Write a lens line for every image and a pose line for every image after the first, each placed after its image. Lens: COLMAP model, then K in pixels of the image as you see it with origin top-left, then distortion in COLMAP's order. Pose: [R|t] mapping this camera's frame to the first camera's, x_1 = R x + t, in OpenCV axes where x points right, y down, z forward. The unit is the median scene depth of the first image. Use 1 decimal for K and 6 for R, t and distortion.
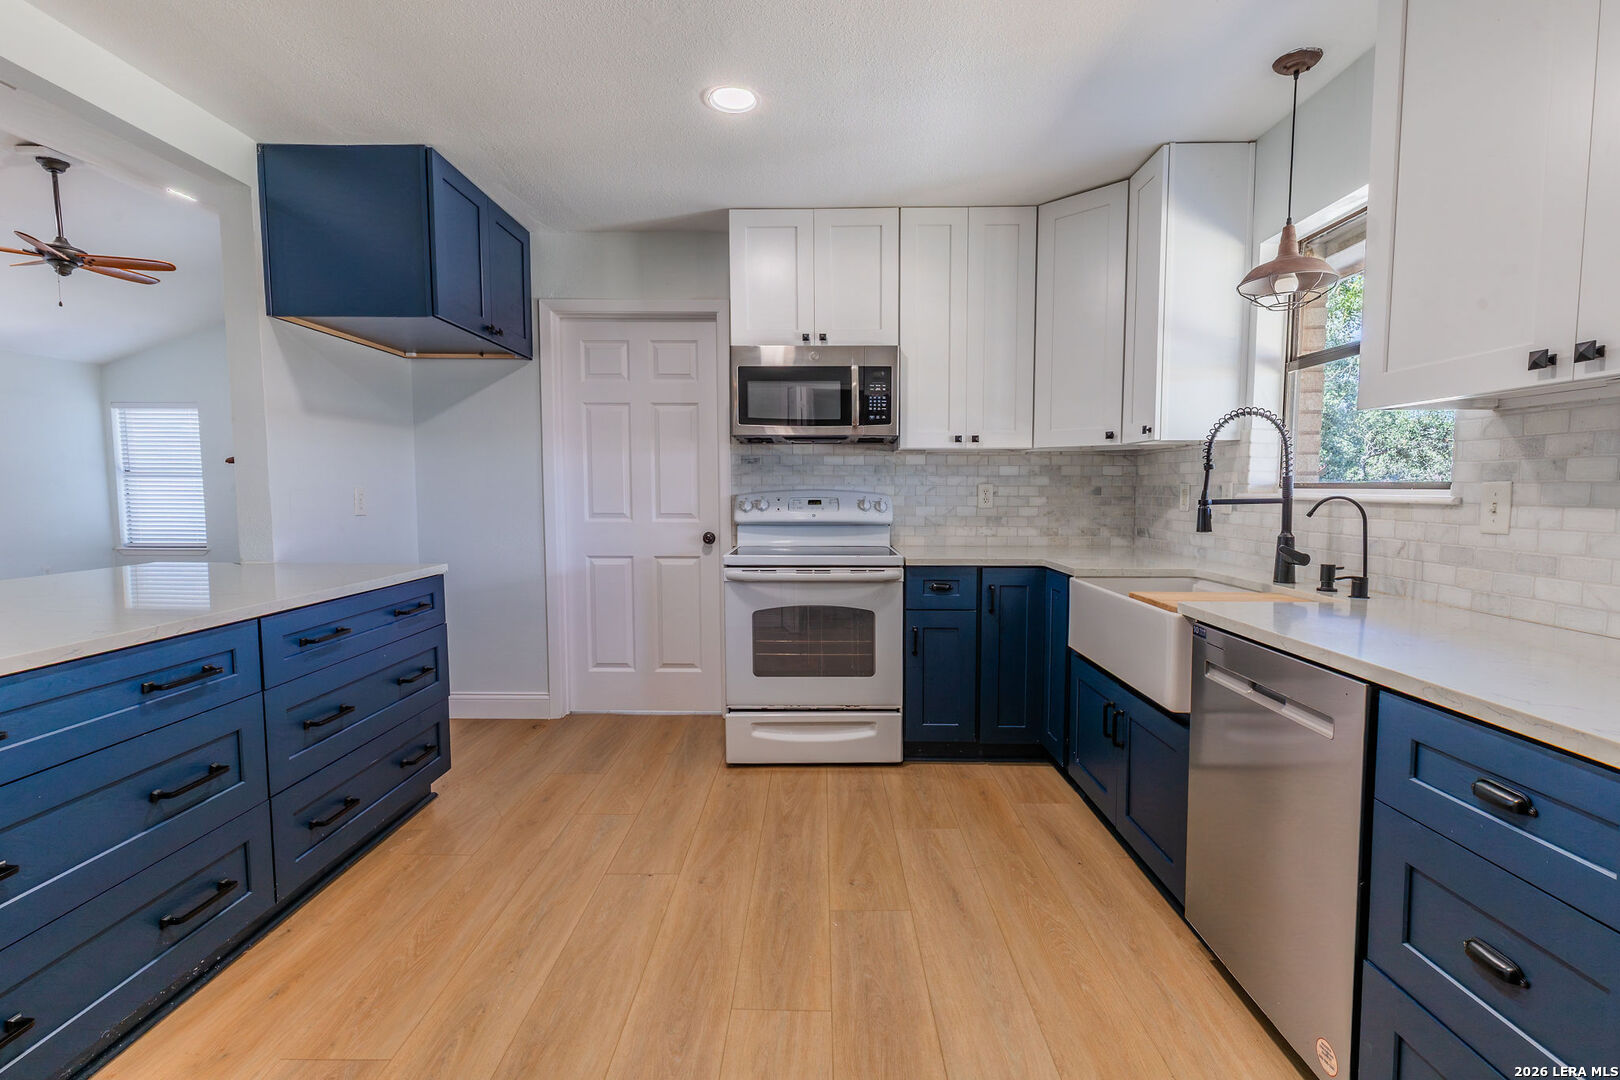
lens RADIAL K [[737.2, 0, 810.8], [0, 737.2, 542.3], [0, 0, 1]] dist [0.009348, -0.000027]
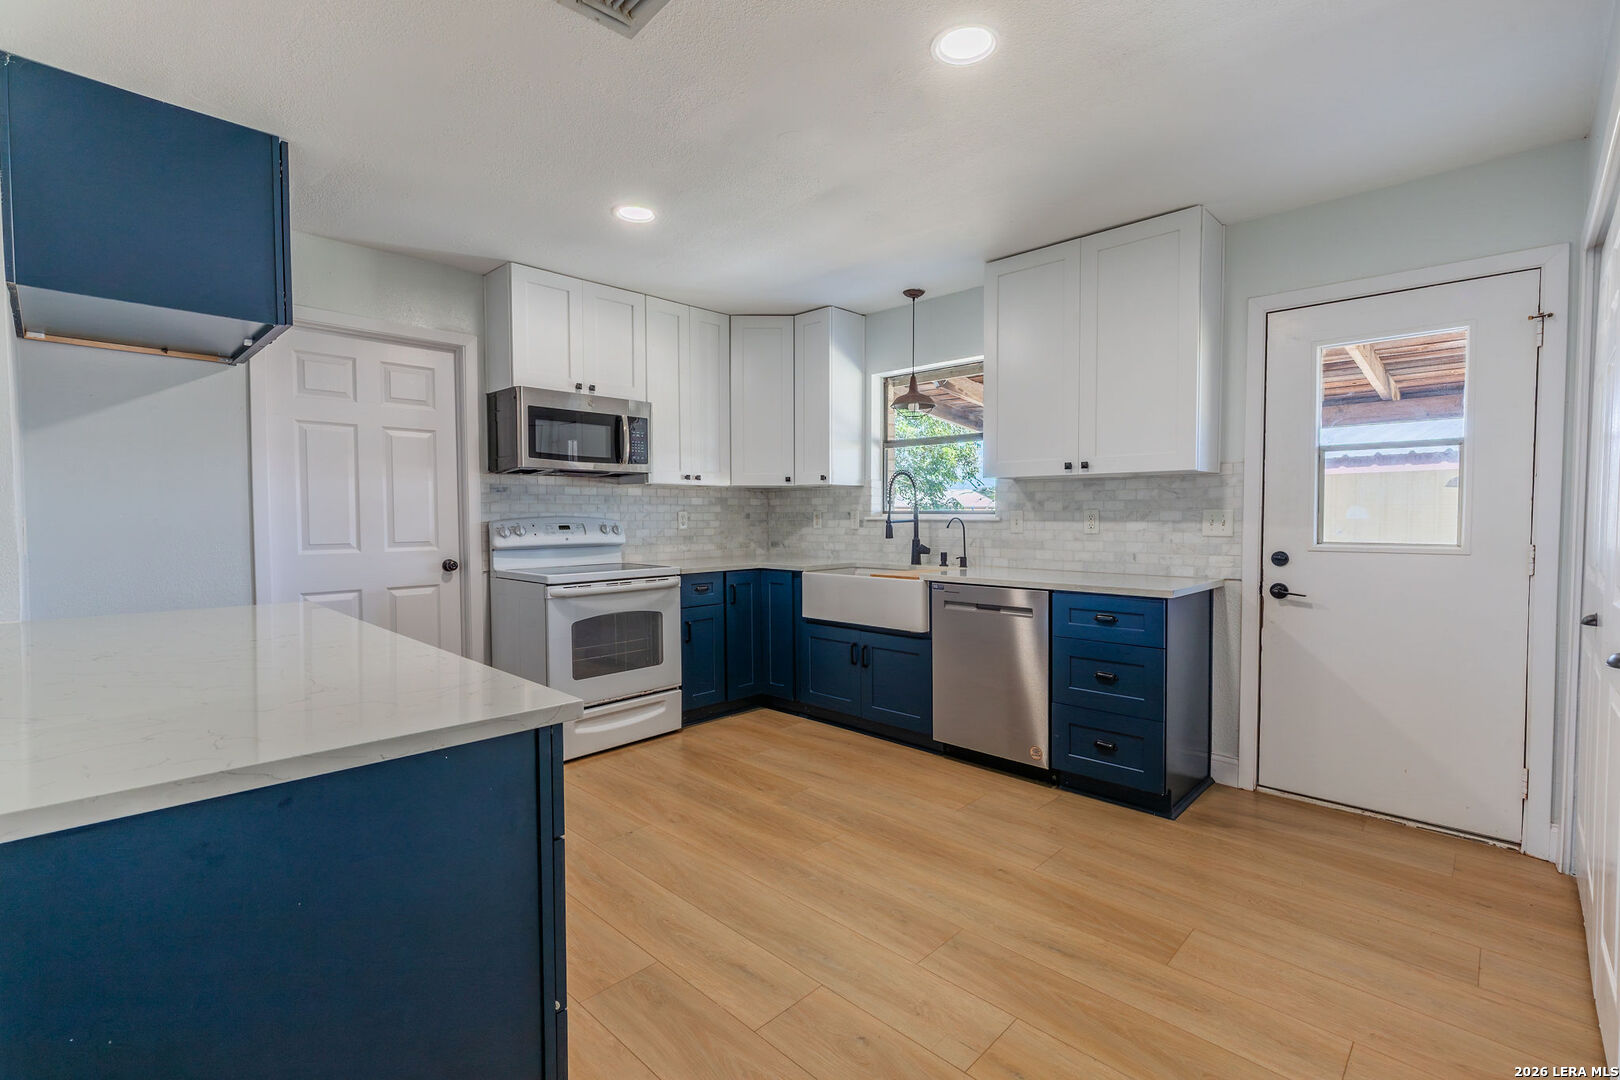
lens RADIAL K [[725.1, 0, 812.8], [0, 725.1, 539.3], [0, 0, 1]] dist [0.003110, -0.000385]
pose [[0.683314, -0.029198, 0.729541, -0.599656], [0.057453, 0.998252, -0.013861, 0.001244], [-0.727861, 0.051386, 0.683797, -0.042061]]
